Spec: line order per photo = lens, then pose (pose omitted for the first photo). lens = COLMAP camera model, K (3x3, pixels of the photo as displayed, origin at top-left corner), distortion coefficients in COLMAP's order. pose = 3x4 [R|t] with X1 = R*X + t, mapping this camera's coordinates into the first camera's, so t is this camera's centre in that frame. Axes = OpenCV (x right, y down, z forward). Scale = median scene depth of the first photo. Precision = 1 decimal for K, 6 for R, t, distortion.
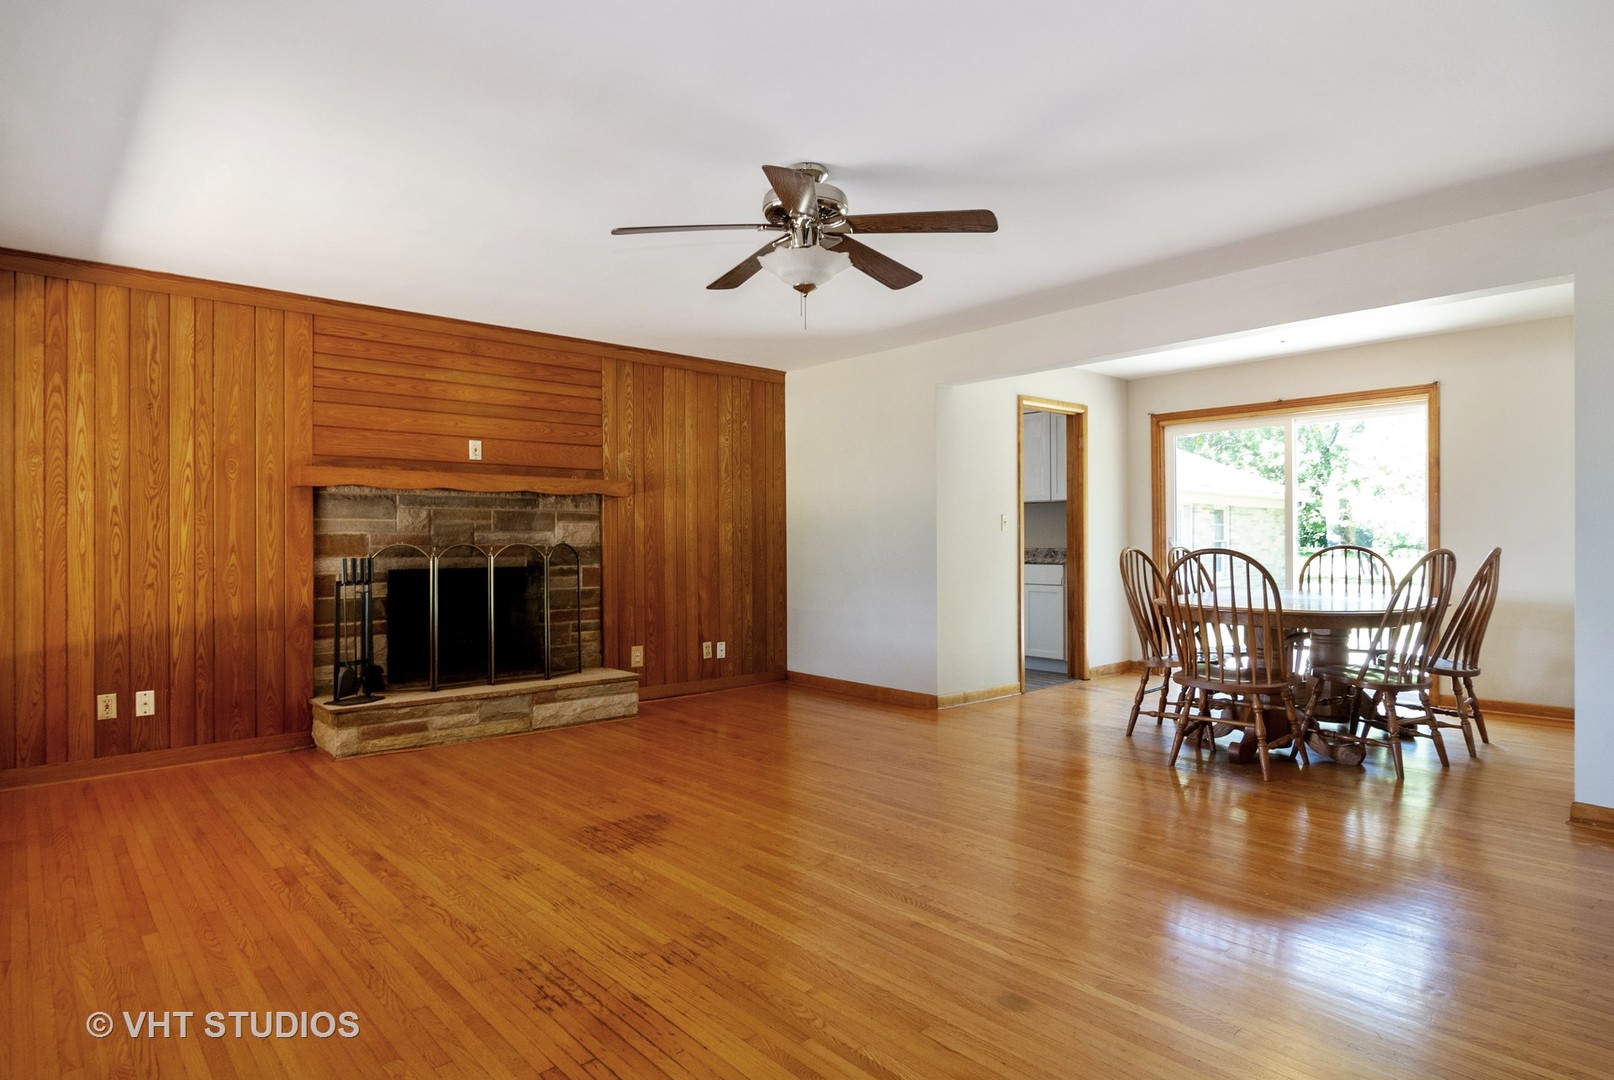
lens RADIAL K [[892.9, 0, 798.4], [0, 892.9, 538.7], [0, 0, 1]] dist [0.001196, 0.000506]
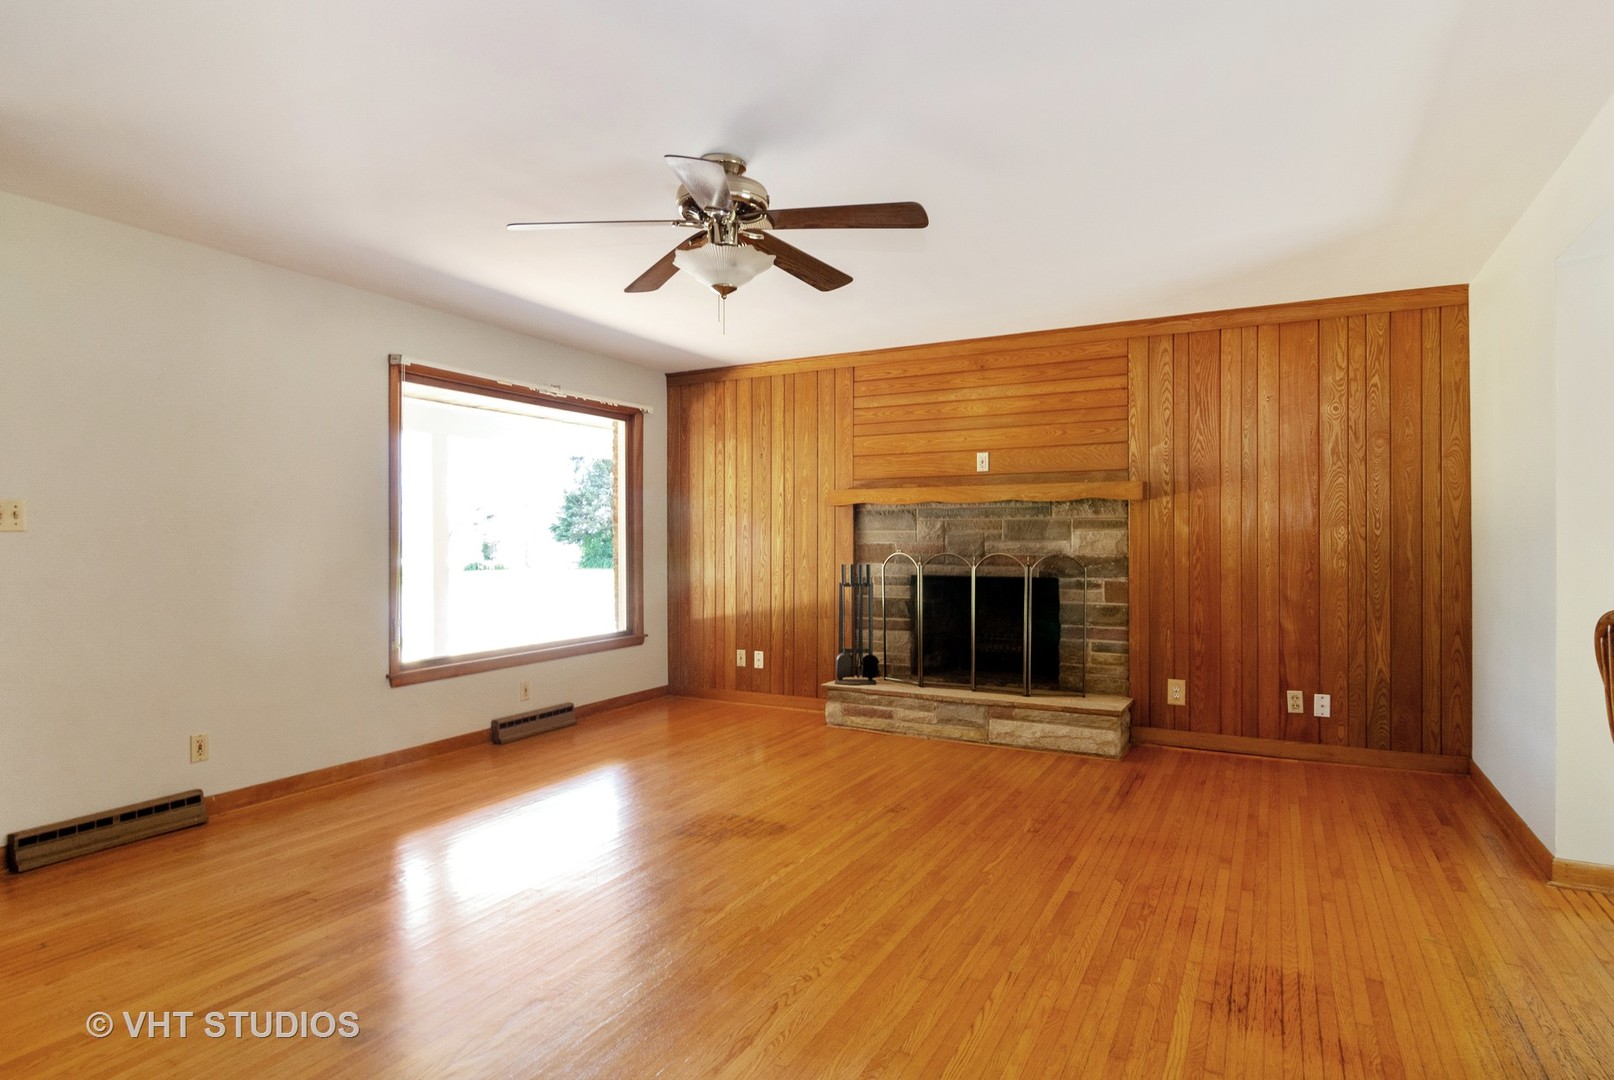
lens RADIAL K [[892.9, 0, 798.4], [0, 892.9, 538.7], [0, 0, 1]] dist [0.001196, 0.000506]
pose [[0.353077, 0.001989, -0.935592, 0.516108], [0.003118, 0.999990, 0.003303, -0.014475], [0.935589, -0.004084, 0.353067, 0.427090]]
